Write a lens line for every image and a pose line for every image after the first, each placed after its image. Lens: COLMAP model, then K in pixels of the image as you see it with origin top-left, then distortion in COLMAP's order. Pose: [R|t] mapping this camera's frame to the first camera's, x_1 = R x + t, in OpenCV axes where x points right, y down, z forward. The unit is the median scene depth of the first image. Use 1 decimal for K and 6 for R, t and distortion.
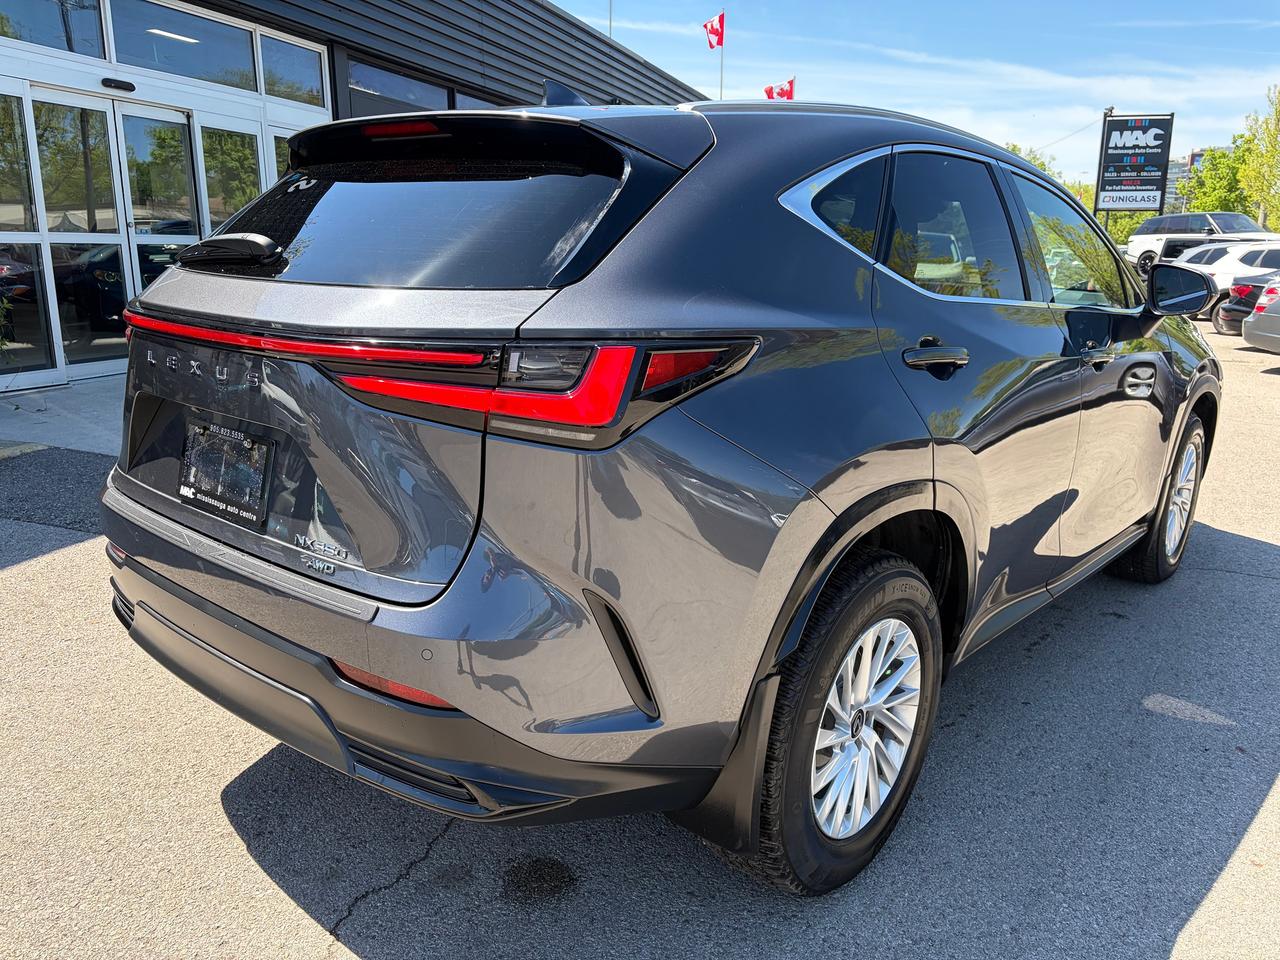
lens RADIAL K [[999.2, 0, 640.0], [0, 999.2, 480.0], [0, 0, 1]] dist [0.058980, -0.086741]
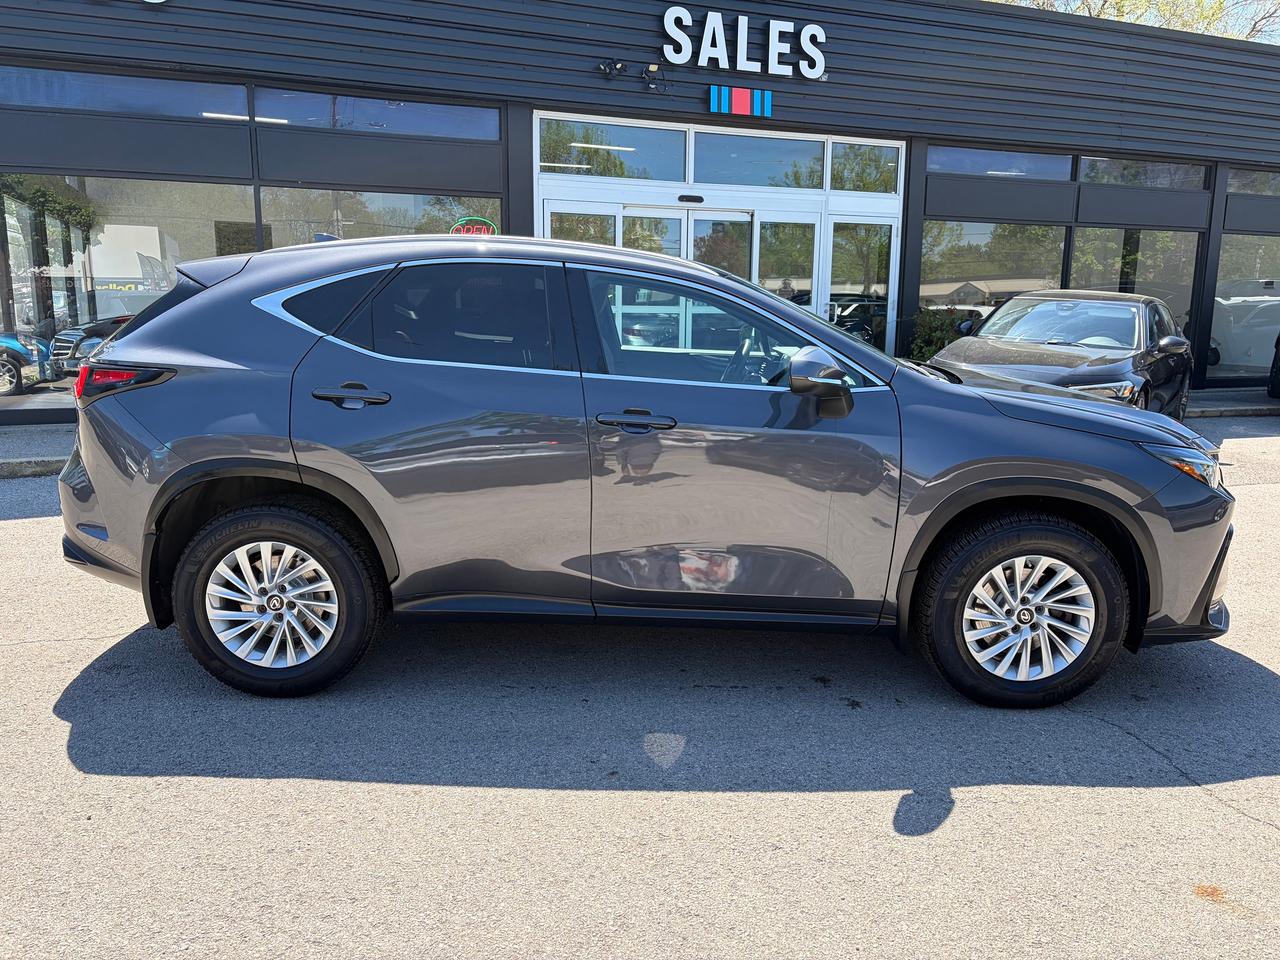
lens RADIAL K [[999.2, 0, 640.0], [0, 999.2, 480.0], [0, 0, 1]] dist [0.058980, -0.086741]
pose [[0.634157, 0.135774, -0.761190, 0.545492], [-0.176386, 0.983907, 0.028550, -0.036916], [0.752817, 0.116158, 0.647900, 0.094157]]
